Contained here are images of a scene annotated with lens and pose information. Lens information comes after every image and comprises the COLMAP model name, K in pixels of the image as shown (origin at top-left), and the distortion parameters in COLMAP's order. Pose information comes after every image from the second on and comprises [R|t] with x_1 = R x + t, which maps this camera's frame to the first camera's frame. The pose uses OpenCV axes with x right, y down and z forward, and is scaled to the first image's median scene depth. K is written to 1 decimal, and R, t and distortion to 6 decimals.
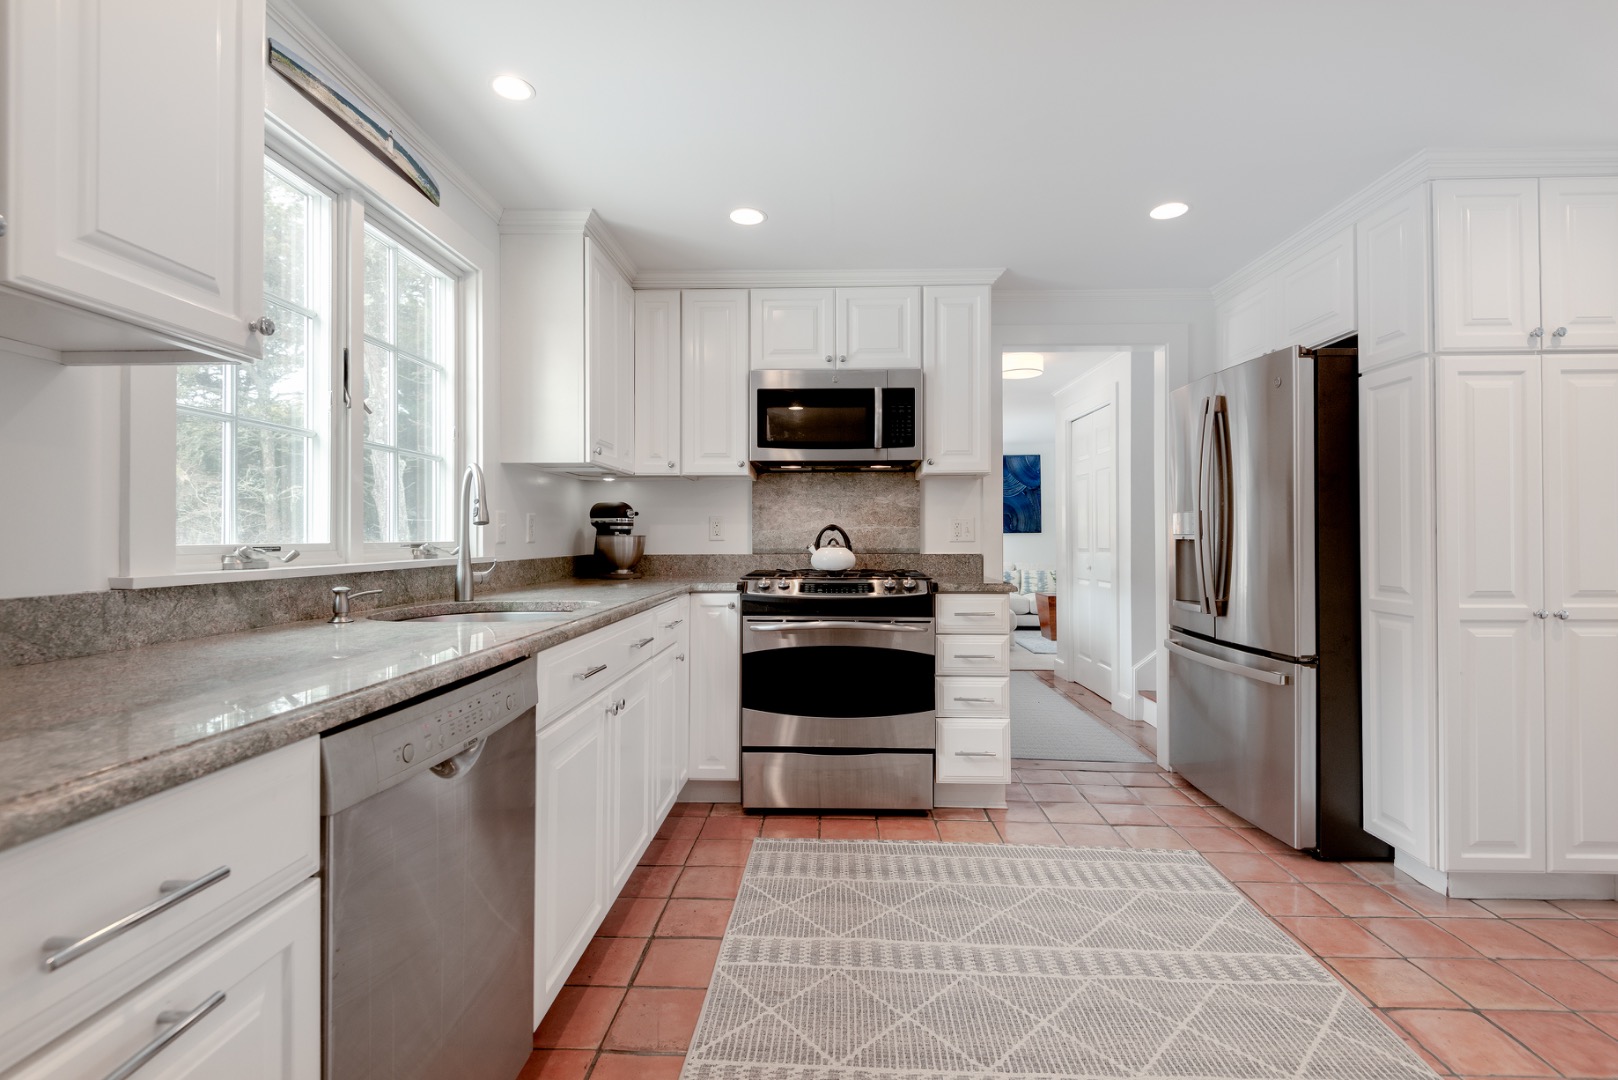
lens RADIAL K [[744.4, 0, 808.7], [0, 744.4, 547.5], [0, 0, 1]] dist [0.037036, -0.025711]
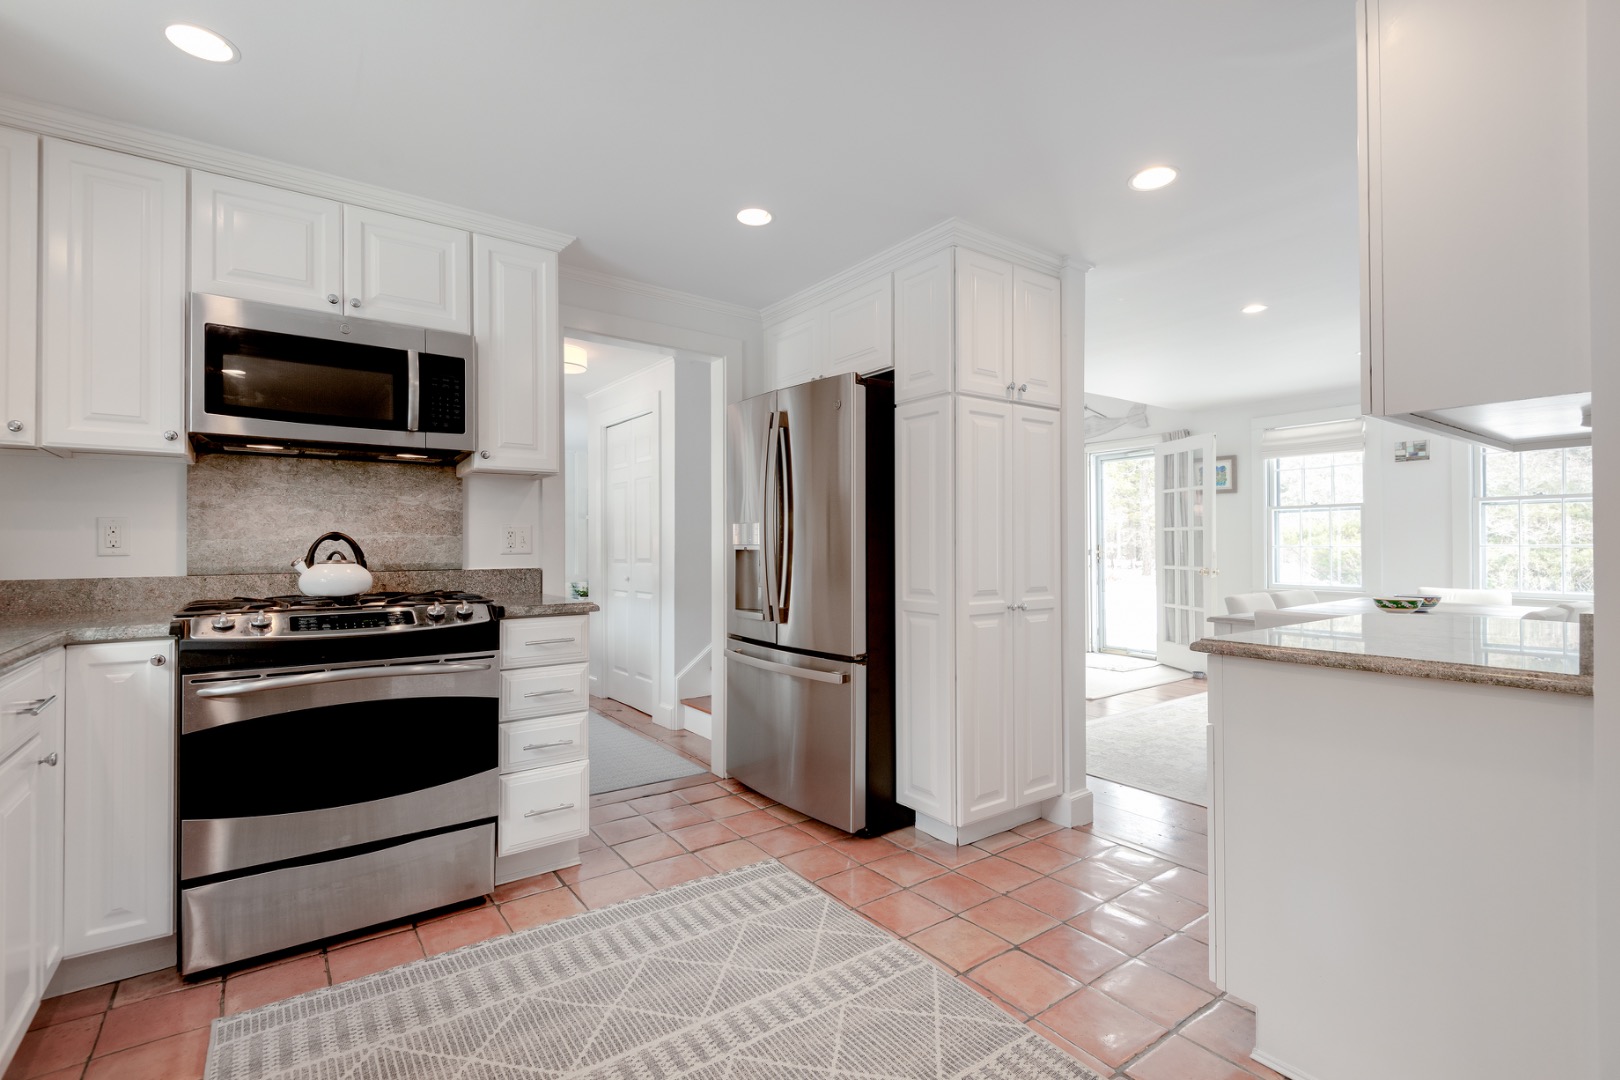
lens RADIAL K [[745.4, 0, 809.7], [0, 745.4, 547.5], [0, 0, 1]] dist [0.037036, -0.025711]
pose [[0.789539, -0.004243, 0.613686, -0.061490], [0.011842, 0.999895, -0.008323, -0.004913], [-0.613586, 0.013839, 0.789507, 0.167044]]
